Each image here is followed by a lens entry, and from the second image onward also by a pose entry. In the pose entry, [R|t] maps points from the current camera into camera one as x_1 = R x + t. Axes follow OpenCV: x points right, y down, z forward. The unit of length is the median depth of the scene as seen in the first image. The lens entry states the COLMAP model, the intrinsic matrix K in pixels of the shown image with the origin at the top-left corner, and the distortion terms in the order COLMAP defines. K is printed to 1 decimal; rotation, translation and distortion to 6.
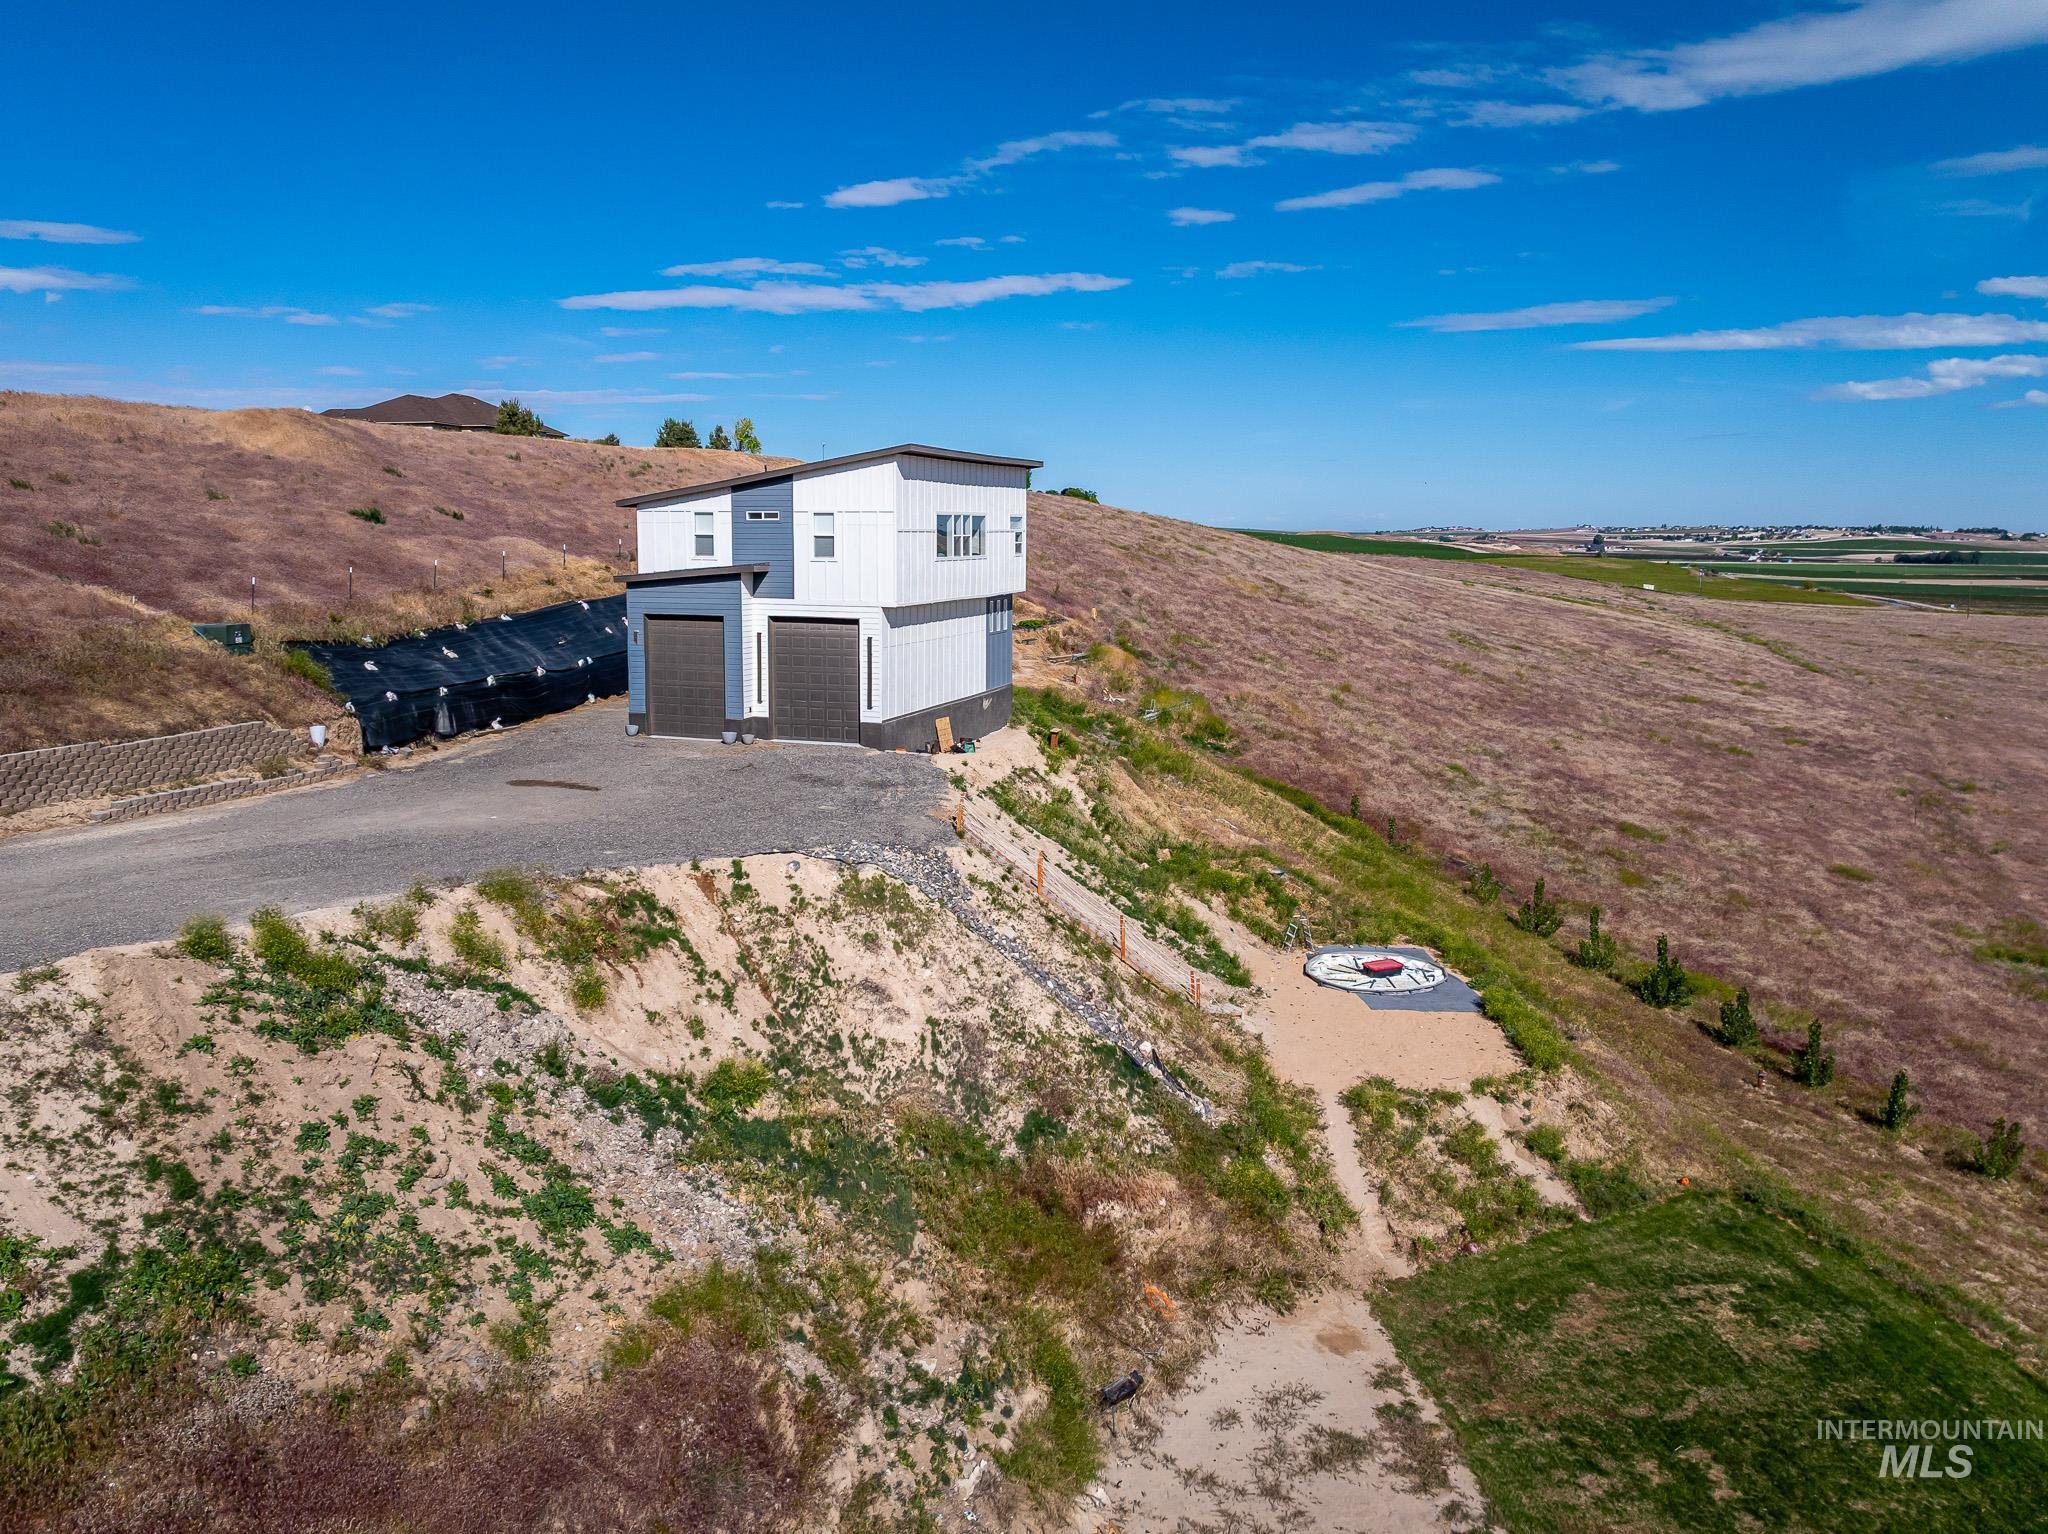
lens RADIAL K [[1575.6, 0, 1059.6], [0, 1575.6, 693.9], [0, 0, 1]] dist [-0.020911, -0.004147]
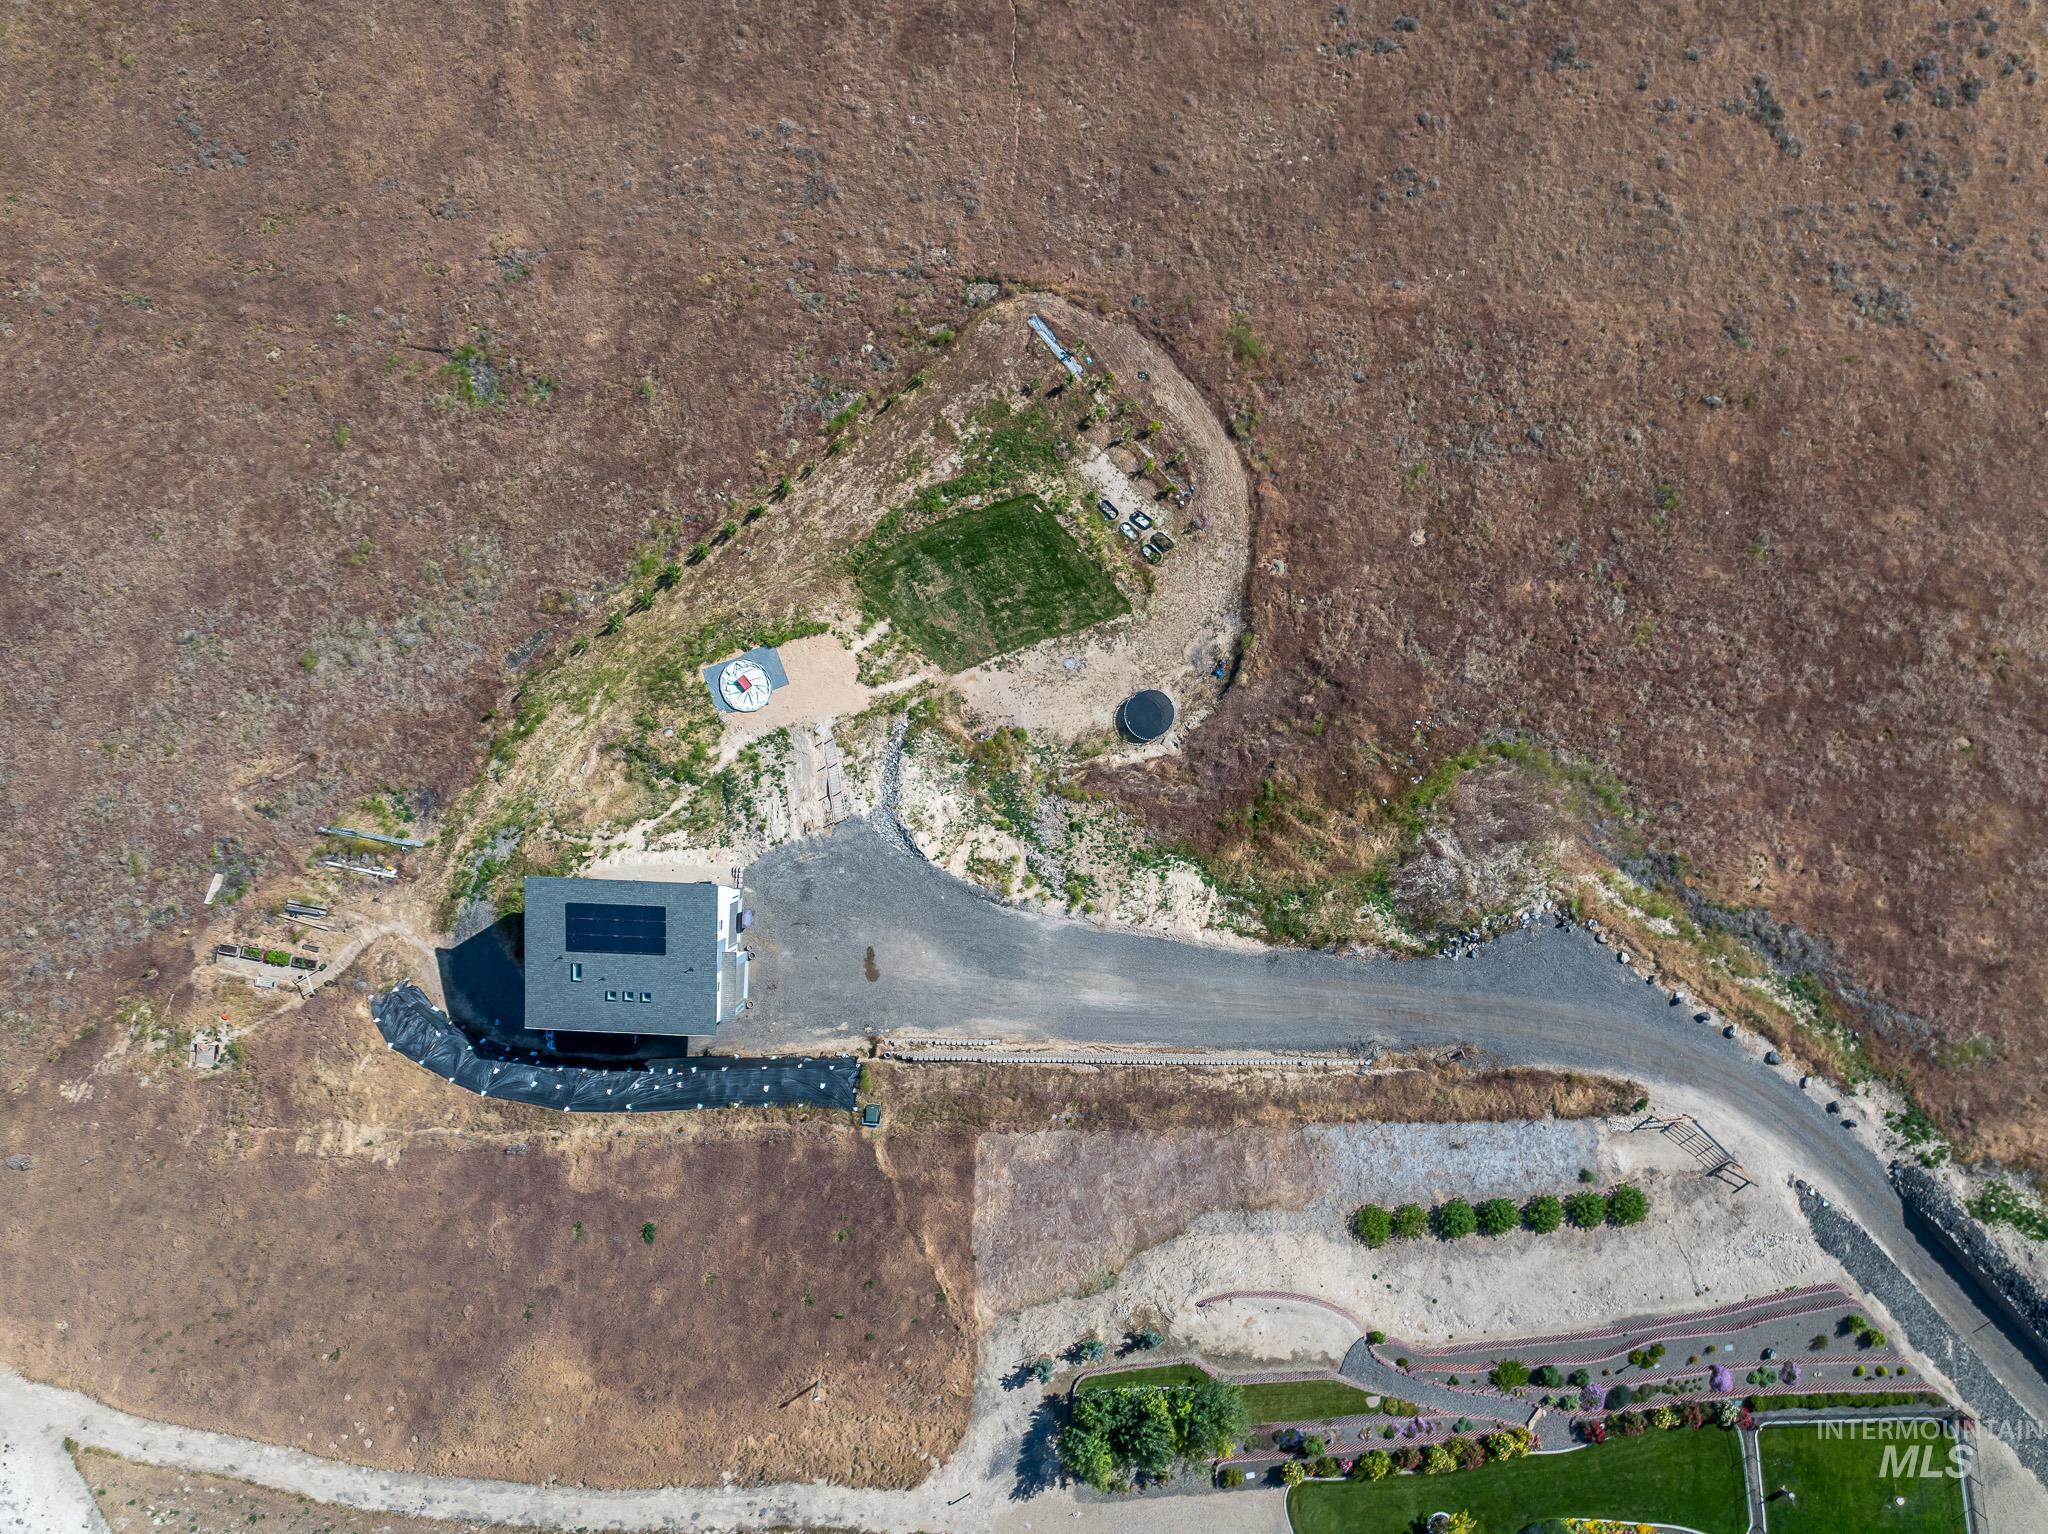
lens RADIAL K [[1476.9, 0, 1024.0], [0, 1476.9, 767.0], [0, 0, 1]] dist [-0.035185, -0.000593]
pose [[-0.258416, -0.966012, -0.006397, -0.041921], [0.087222, -0.029926, 0.995739, -2.690005], [-0.962088, 0.256757, 0.091991, 0.433399]]
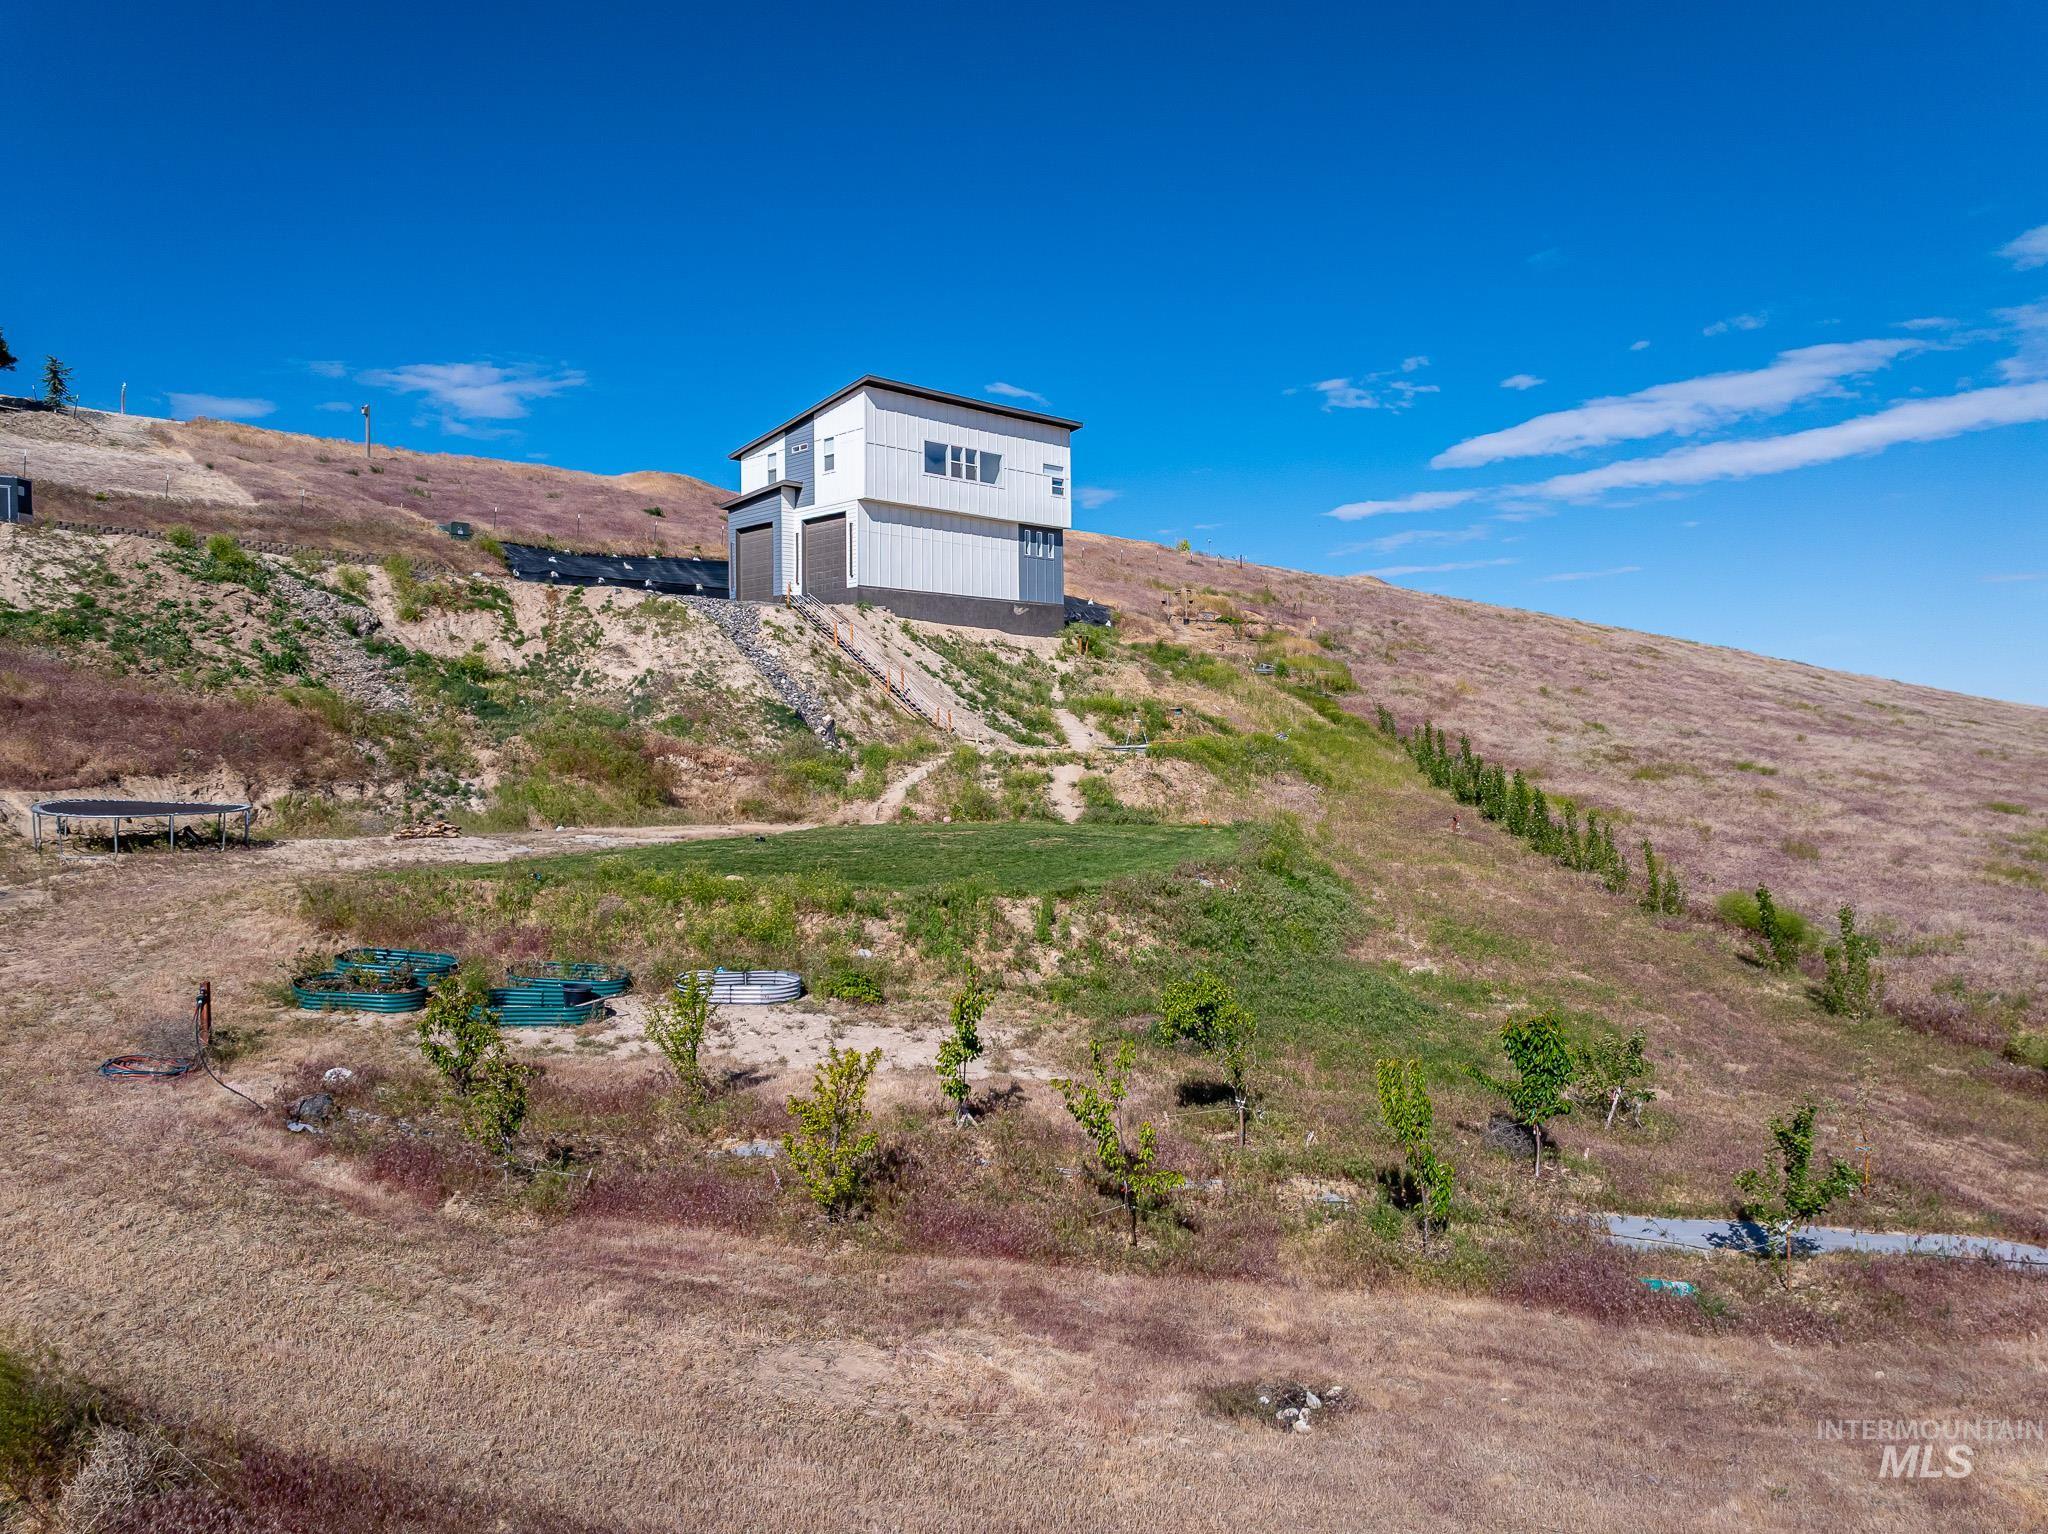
lens RADIAL K [[1516.4, 0, 1024.0], [0, 1516.4, 767.0], [0, 0, 1]] dist [-0.033196, -0.002346]
pose [[0.883440, -0.011989, -0.468390, 0.771513], [-0.037487, 0.994659, -0.096164, 0.364717], [0.467042, 0.102513, 0.878273, -0.058432]]
